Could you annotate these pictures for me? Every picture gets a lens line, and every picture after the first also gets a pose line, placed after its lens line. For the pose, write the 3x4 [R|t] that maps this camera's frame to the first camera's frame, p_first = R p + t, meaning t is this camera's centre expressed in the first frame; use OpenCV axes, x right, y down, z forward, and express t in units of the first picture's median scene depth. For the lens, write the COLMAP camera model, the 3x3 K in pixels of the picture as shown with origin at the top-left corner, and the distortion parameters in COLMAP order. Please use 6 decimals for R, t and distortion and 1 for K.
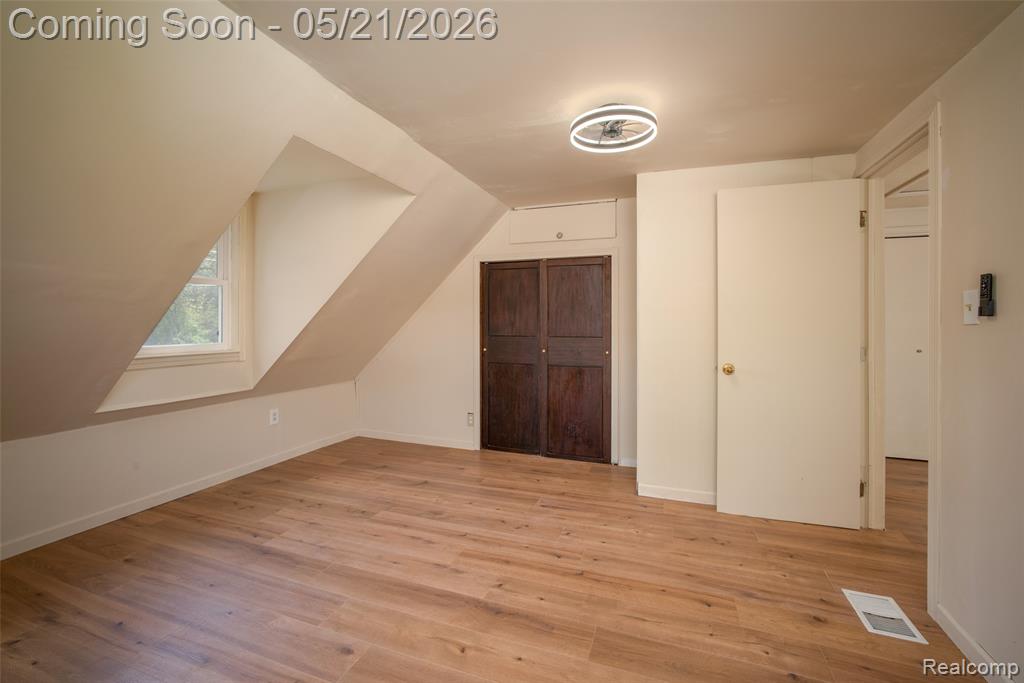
lens RADIAL K [[433.6, 0, 514.6], [0, 433.6, 332.2], [0, 0, 1]] dist [-0.023475, 0.005451]
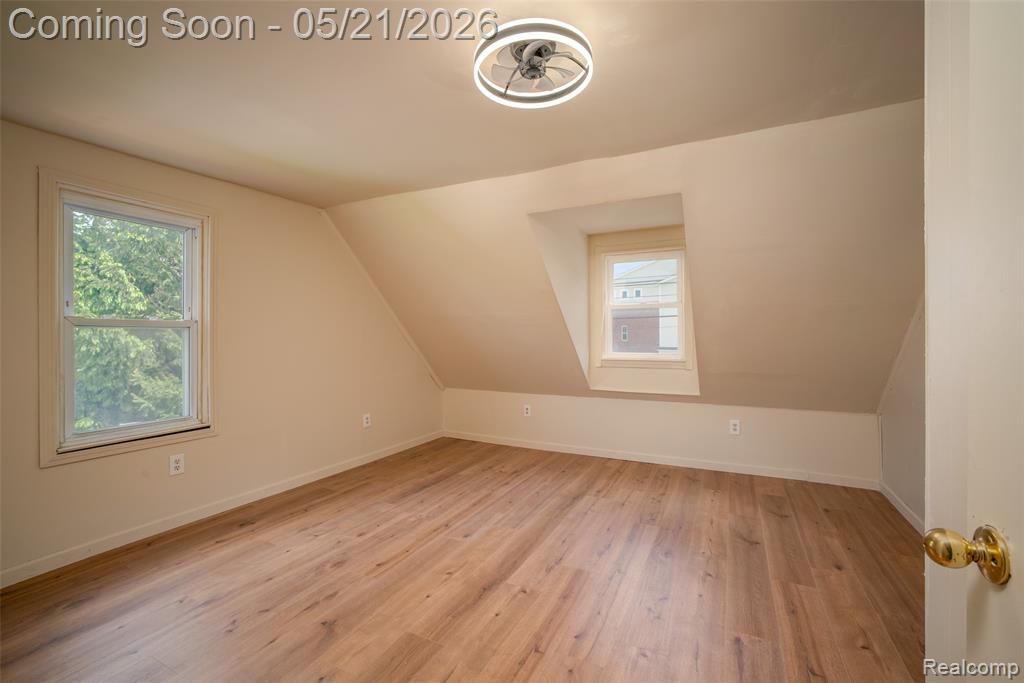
lens RADIAL K [[433.6, 0, 515.5], [0, 433.6, 340.7], [0, 0, 1]] dist [-0.023475, 0.005451]
pose [[-0.116926, -0.001185, -0.993140, 0.843158], [-0.015171, 0.999885, 0.000593, -0.005951], [0.993025, 0.015136, -0.116930, 0.935065]]
